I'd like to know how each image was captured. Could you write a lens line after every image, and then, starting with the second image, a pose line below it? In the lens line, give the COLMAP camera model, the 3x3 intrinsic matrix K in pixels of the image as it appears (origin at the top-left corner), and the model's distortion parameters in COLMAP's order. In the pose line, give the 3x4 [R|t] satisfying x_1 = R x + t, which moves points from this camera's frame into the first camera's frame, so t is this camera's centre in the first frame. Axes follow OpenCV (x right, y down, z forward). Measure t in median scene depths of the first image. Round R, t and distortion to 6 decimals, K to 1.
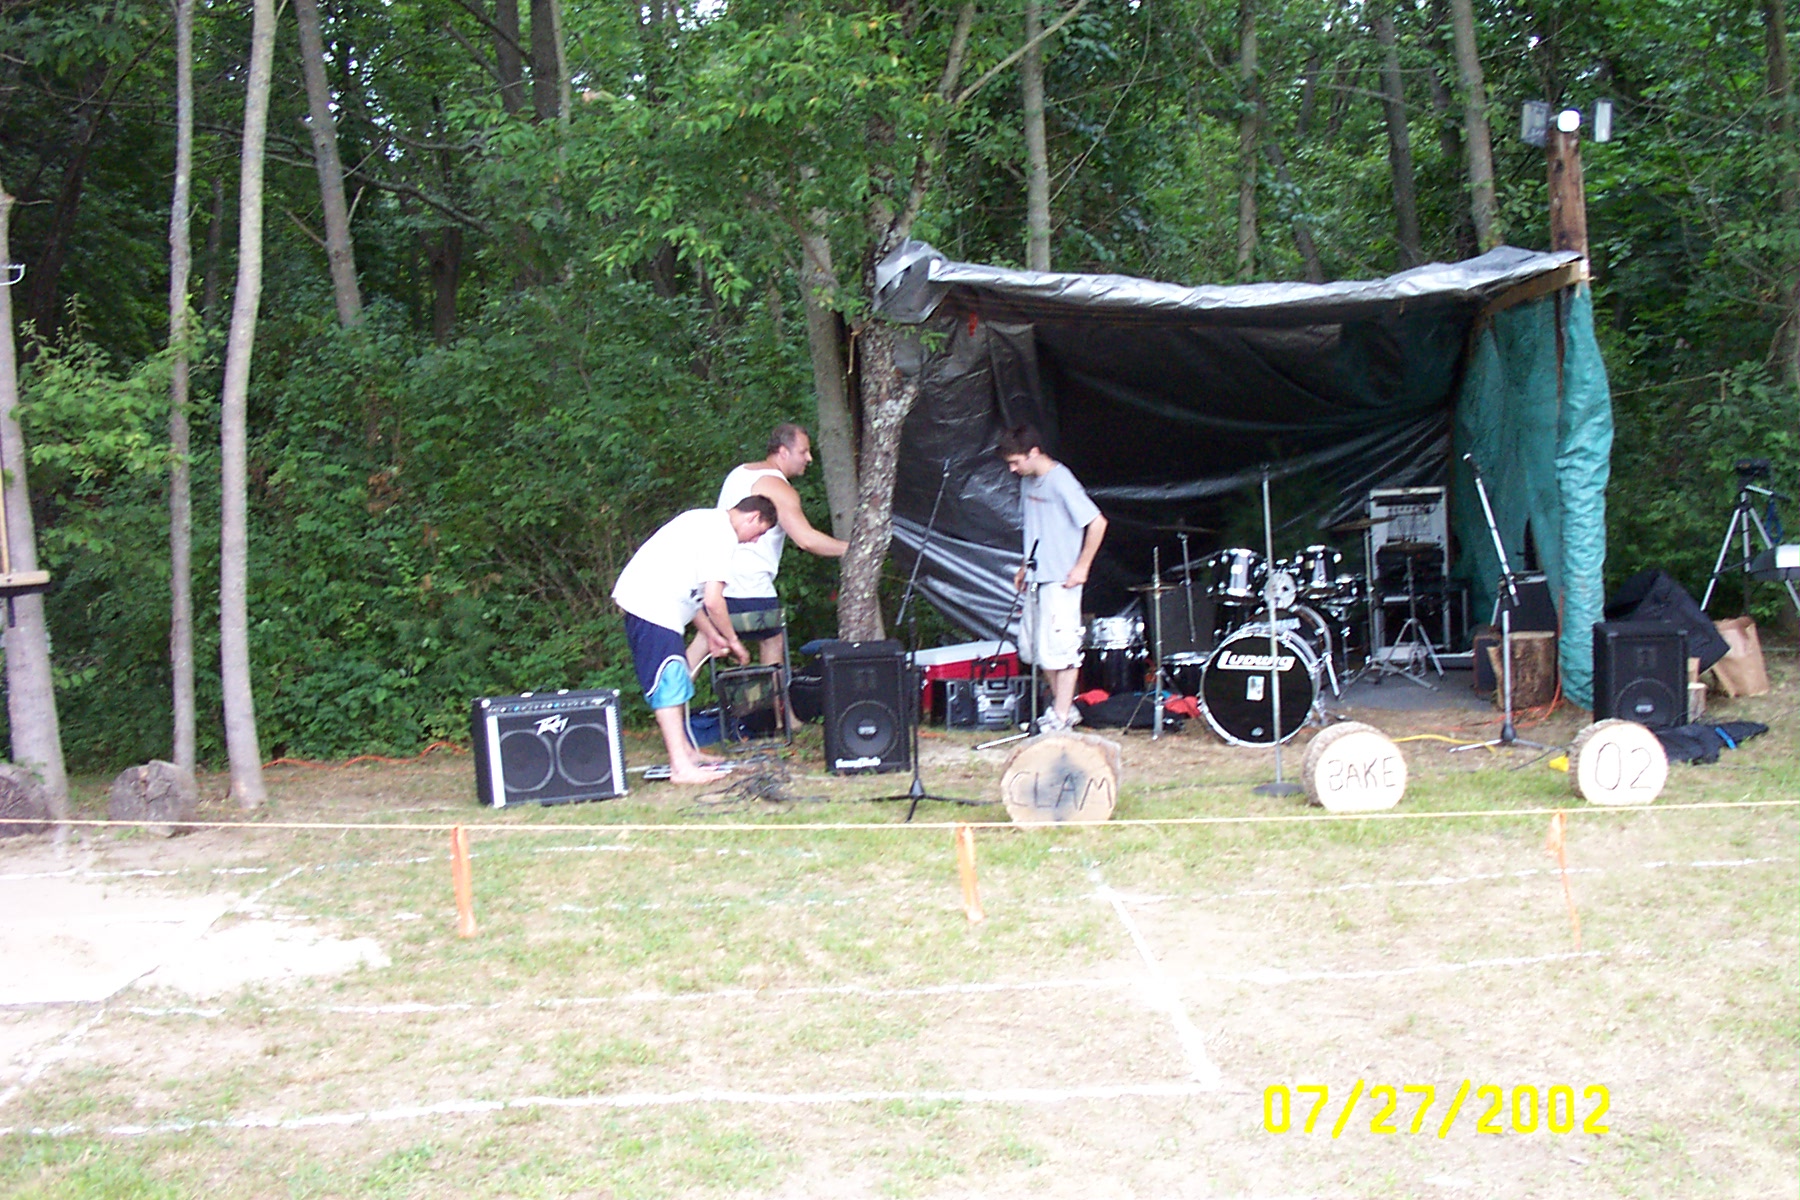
lens RADIAL K [[1942.1, 0, 900.0], [0, 1942.1, 600.0], [0, 0, 1]] dist [-0.169801, 0.122885]
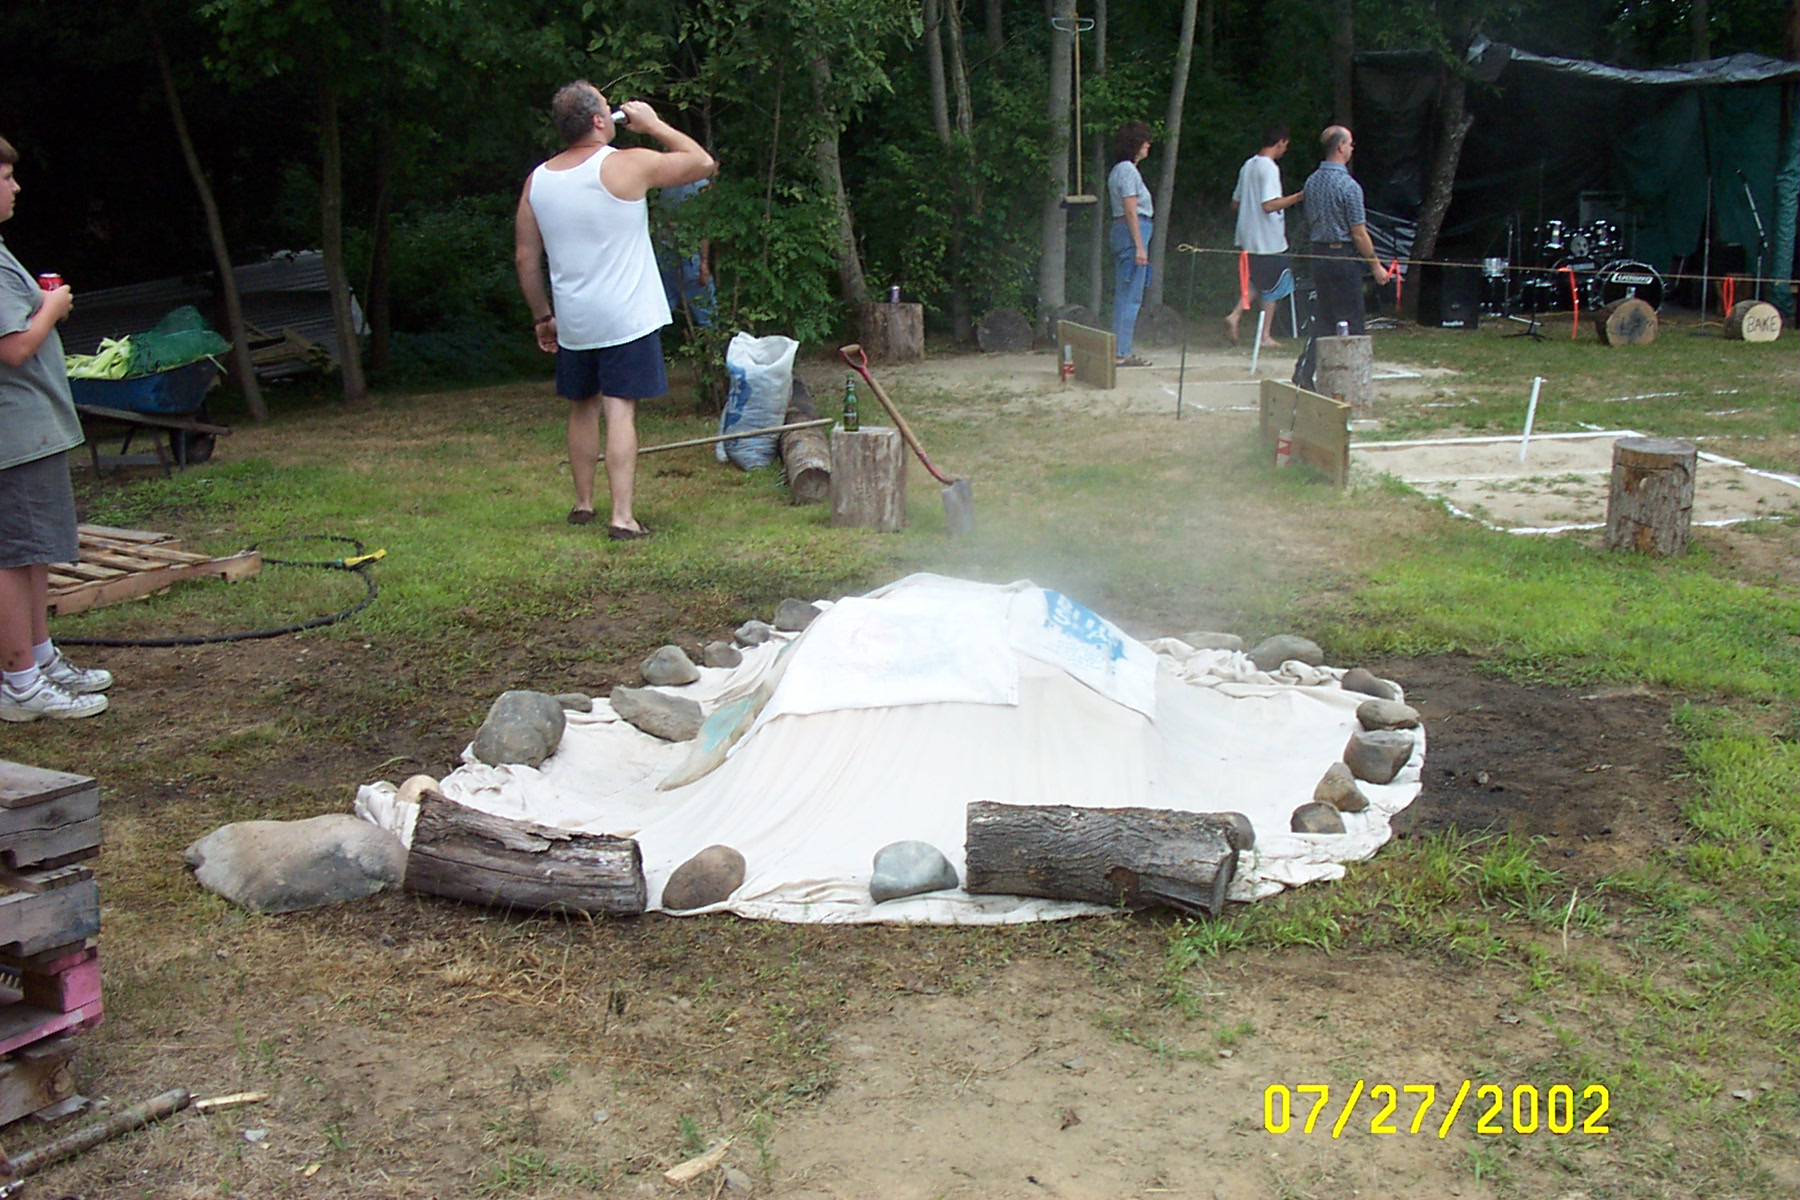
lens RADIAL K [[1942.1, 0, 900.0], [0, 1942.1, 600.0], [0, 0, 1]] dist [-0.169801, 0.122885]
pose [[0.984251, -0.006140, 0.176667, -0.817815], [-0.019417, 0.989594, 0.142570, 0.091331], [-0.175704, -0.143755, 0.973890, -0.666990]]
